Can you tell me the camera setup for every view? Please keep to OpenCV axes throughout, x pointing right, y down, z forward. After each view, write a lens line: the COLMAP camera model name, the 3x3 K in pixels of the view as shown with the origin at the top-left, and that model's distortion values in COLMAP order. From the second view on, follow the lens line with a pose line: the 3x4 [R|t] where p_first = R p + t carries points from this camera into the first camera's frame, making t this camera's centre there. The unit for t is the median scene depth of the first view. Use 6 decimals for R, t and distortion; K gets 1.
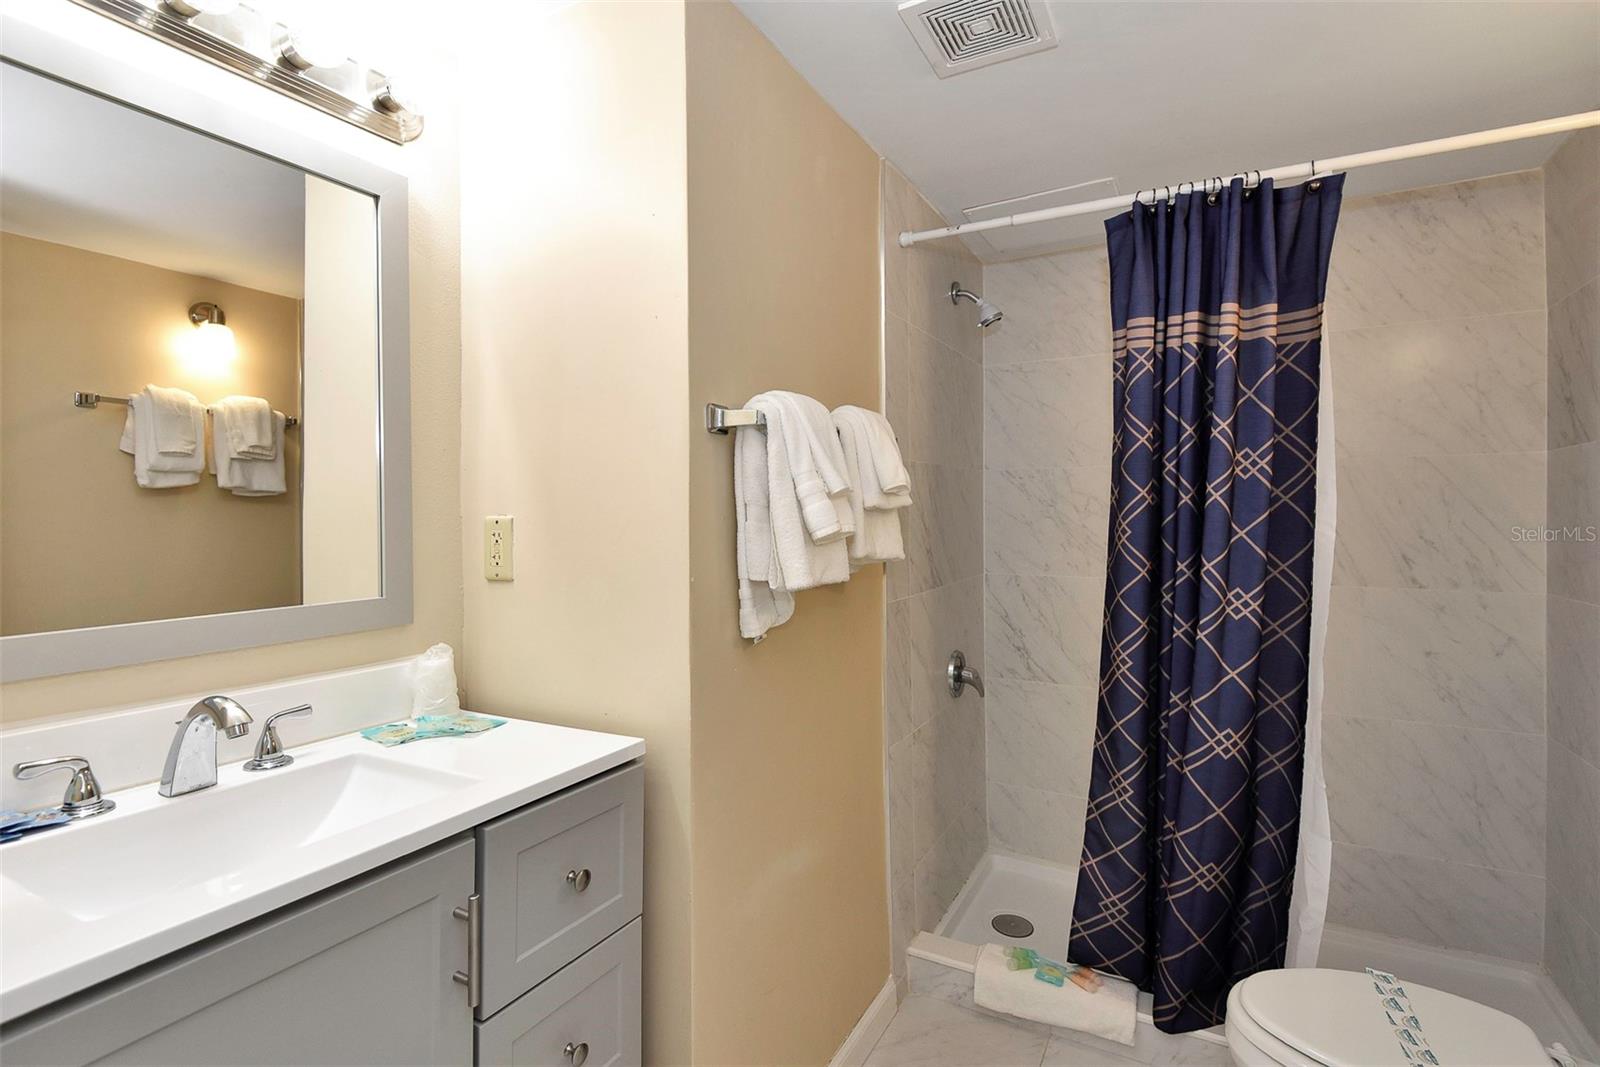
lens RADIAL K [[767.7, 0, 804.3], [0, 767.7, 495.3], [0, 0, 1]] dist [0.021863, -0.021652]
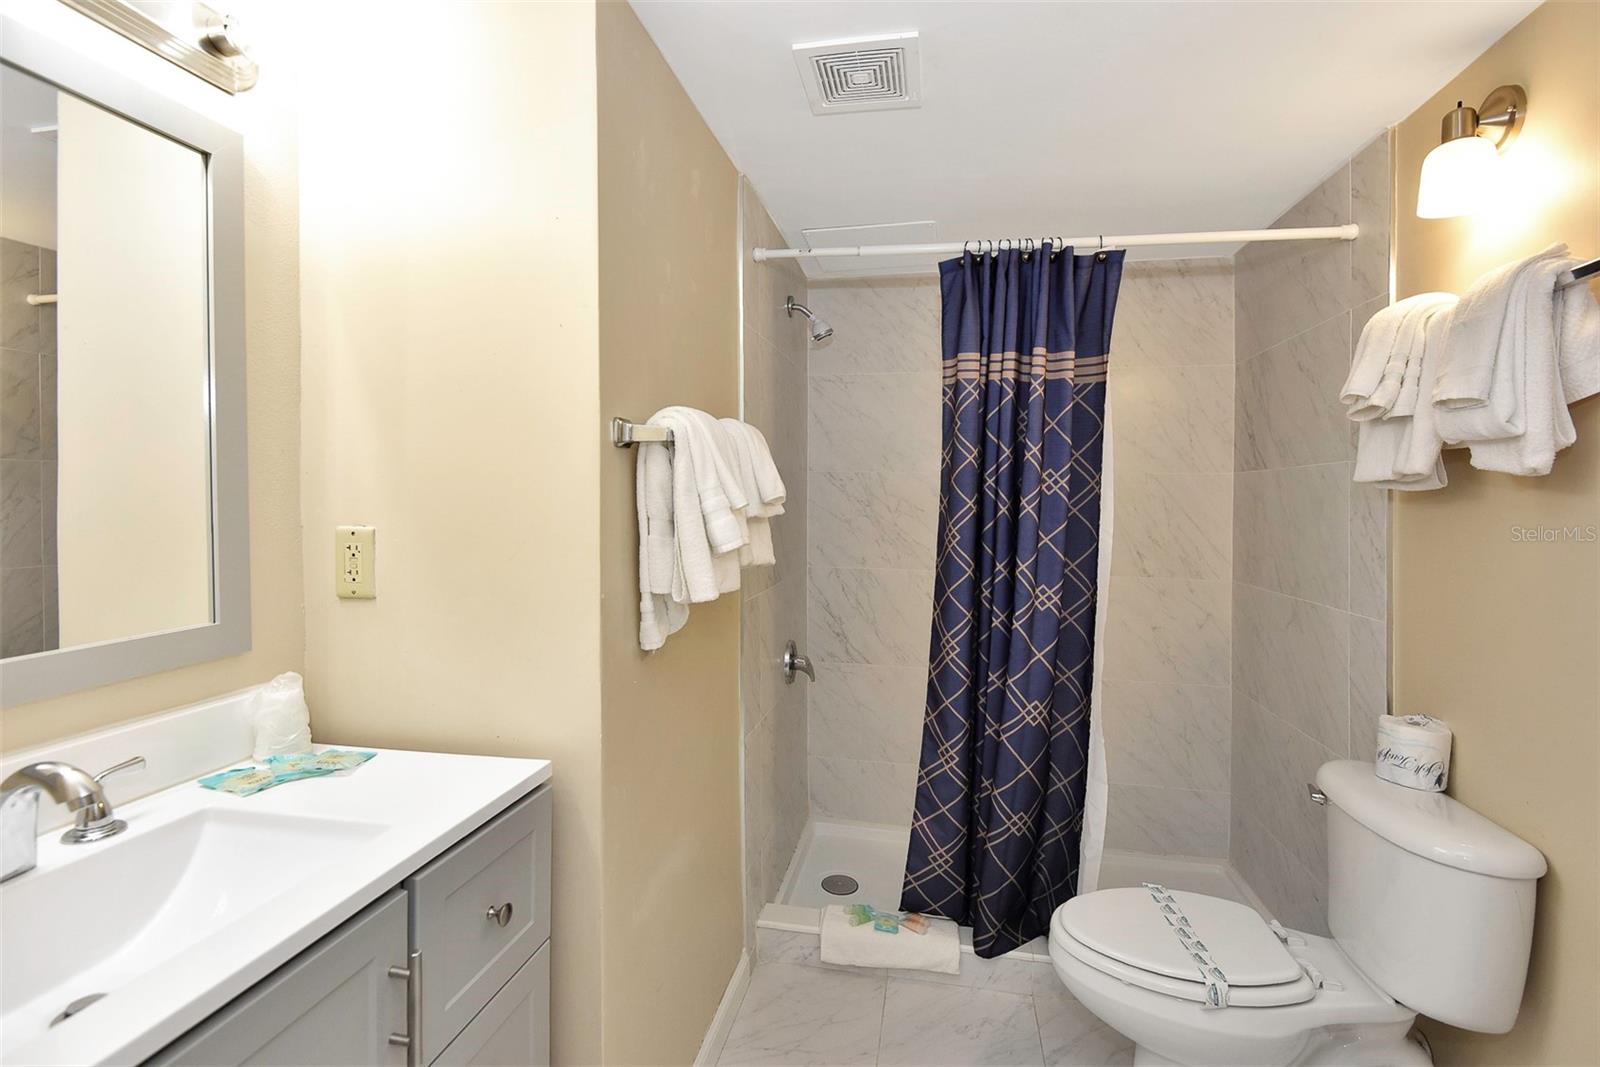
lens RADIAL K [[742.7, 0, 810.2], [0, 742.7, 494.6], [0, 0, 1]] dist [0.025173, -0.022816]
pose [[0.950625, 0.013907, 0.310030, -0.146402], [-0.021470, 0.999549, 0.020996, -0.036791], [-0.309598, -0.026616, 0.950495, 0.001855]]
